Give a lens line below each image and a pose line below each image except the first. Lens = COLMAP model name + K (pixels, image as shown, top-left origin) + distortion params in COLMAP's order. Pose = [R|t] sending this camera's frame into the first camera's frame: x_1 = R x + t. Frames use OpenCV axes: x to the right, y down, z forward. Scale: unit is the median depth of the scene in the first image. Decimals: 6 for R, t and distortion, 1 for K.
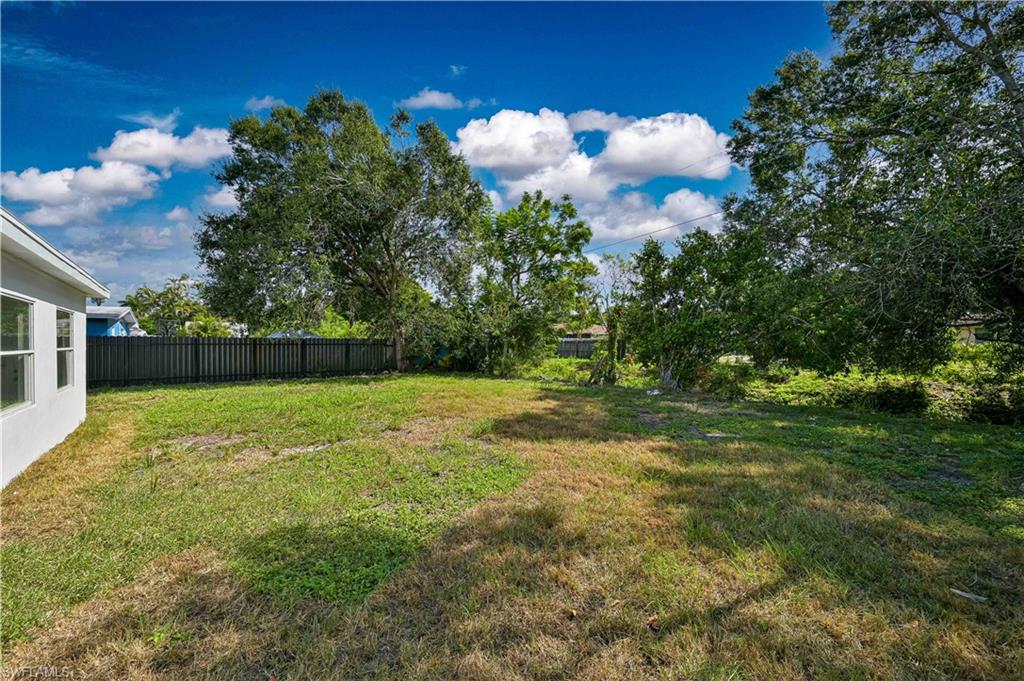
lens RADIAL K [[400.5, 0, 510.5], [0, 400.5, 341.7], [0, 0, 1]] dist [-0.001079, -0.000035]
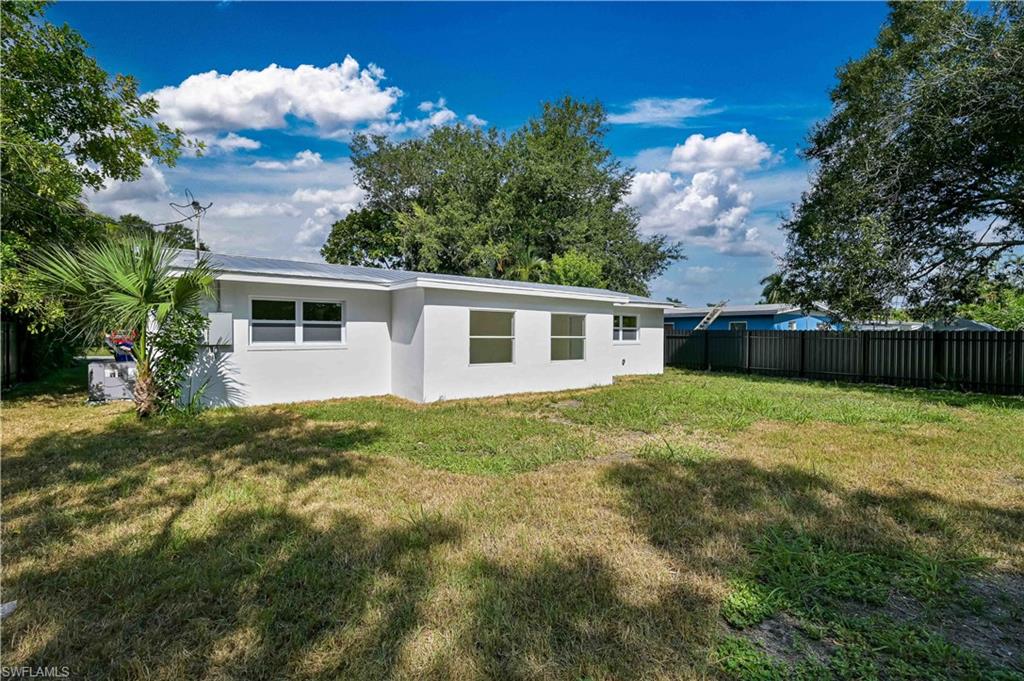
lens RADIAL K [[479.8, 0, 510.3], [0, 479.8, 340.8], [0, 0, 1]] dist [0.001764, 0.000120]
pose [[-0.084993, 0.005381, -0.996367, 0.428542], [-0.005201, 0.999969, 0.005845, 0.011782], [0.996368, 0.005679, -0.084962, 0.456975]]
